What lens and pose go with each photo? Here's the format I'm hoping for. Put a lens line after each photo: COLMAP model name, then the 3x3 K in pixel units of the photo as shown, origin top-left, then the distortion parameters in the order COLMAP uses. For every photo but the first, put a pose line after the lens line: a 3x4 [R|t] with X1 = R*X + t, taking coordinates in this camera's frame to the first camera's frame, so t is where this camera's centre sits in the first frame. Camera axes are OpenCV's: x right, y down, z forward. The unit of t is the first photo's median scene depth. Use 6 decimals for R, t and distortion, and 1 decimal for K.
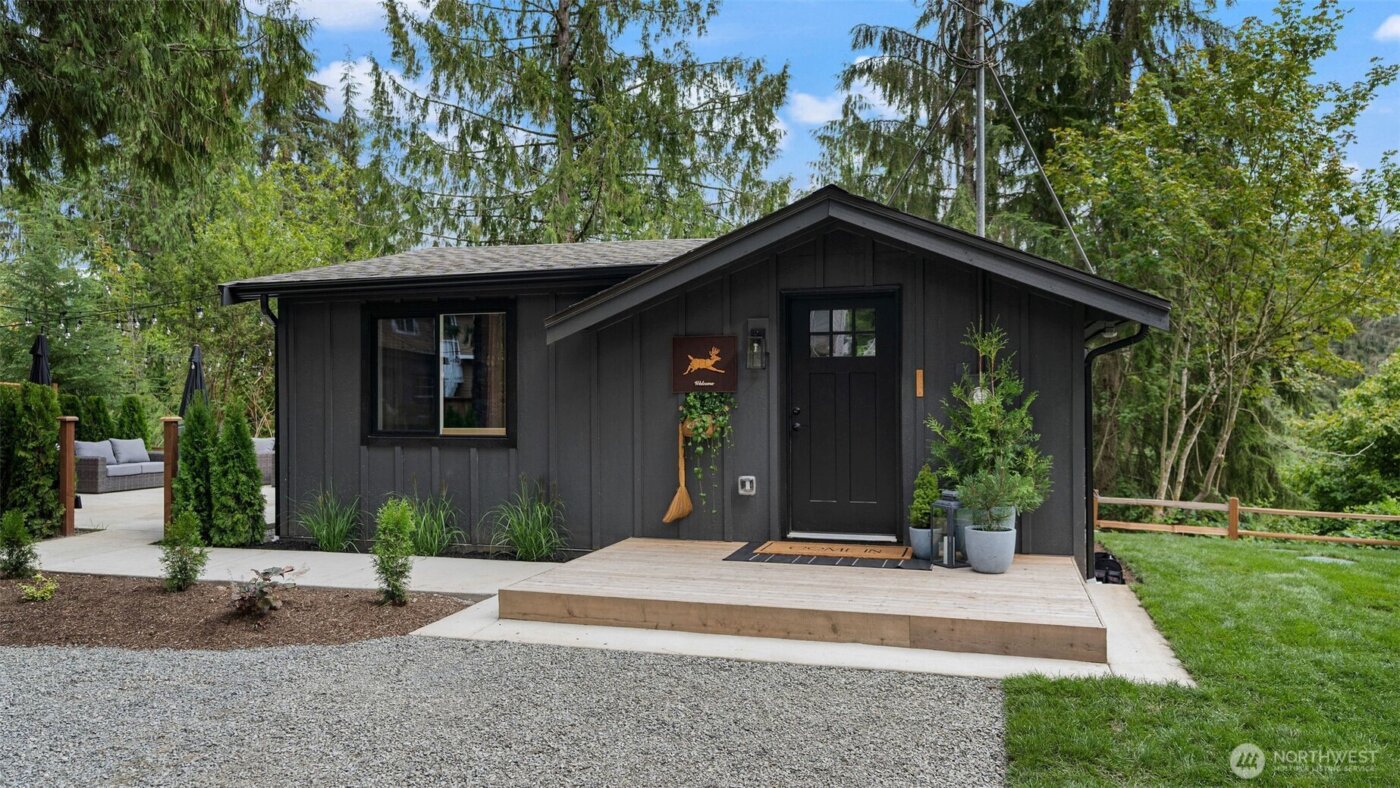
lens RADIAL K [[985.3, 0, 700.0], [0, 985.3, 394.0], [0, 0, 1]] dist [-0.084996, 0.173042]
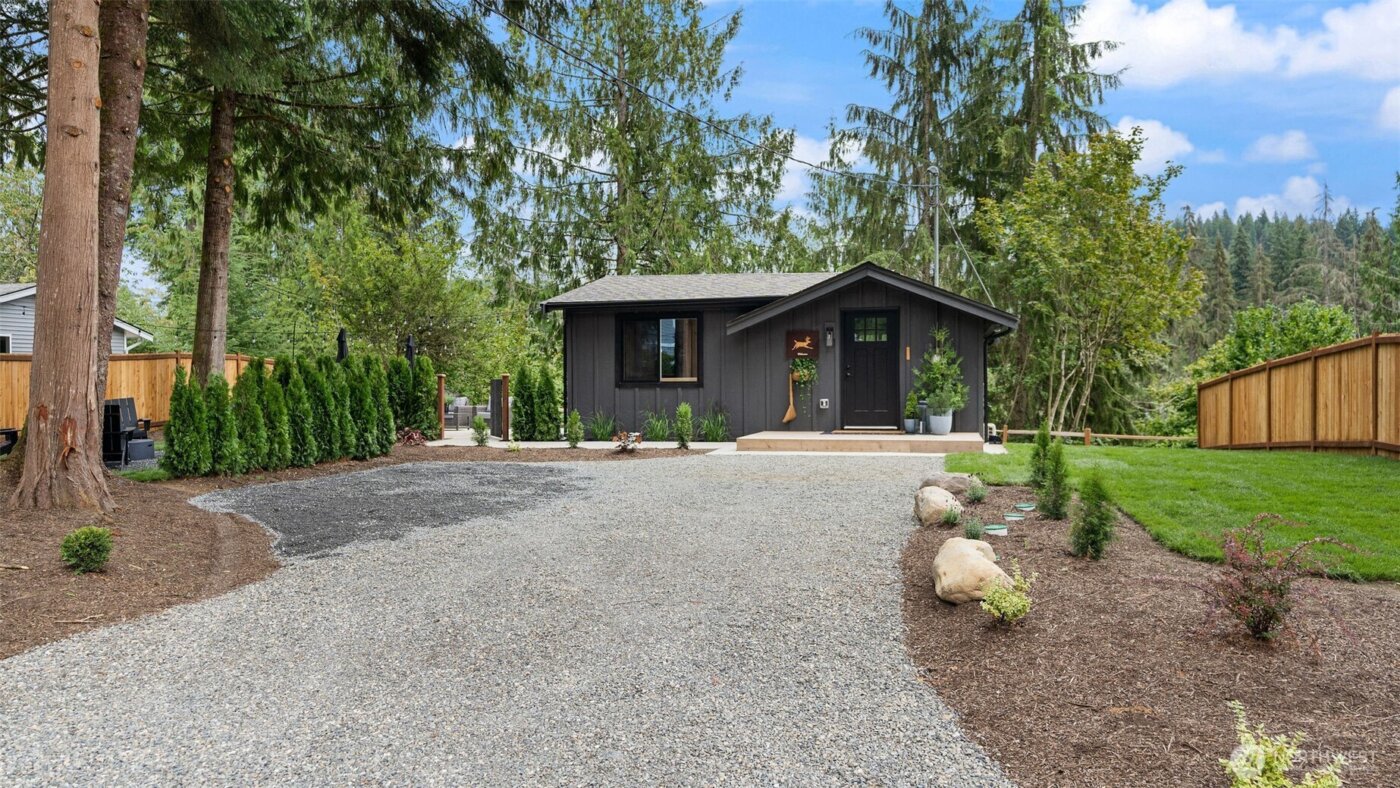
lens RADIAL K [[1042.9, 0, 700.0], [0, 1042.9, 394.0], [0, 0, 1]] dist [0.000054, -0.000765]
pose [[0.998169, -0.002069, 0.060448, -0.257714], [0.001595, 0.999968, 0.007894, 0.041436], [-0.060462, -0.007783, 0.998140, -0.872148]]
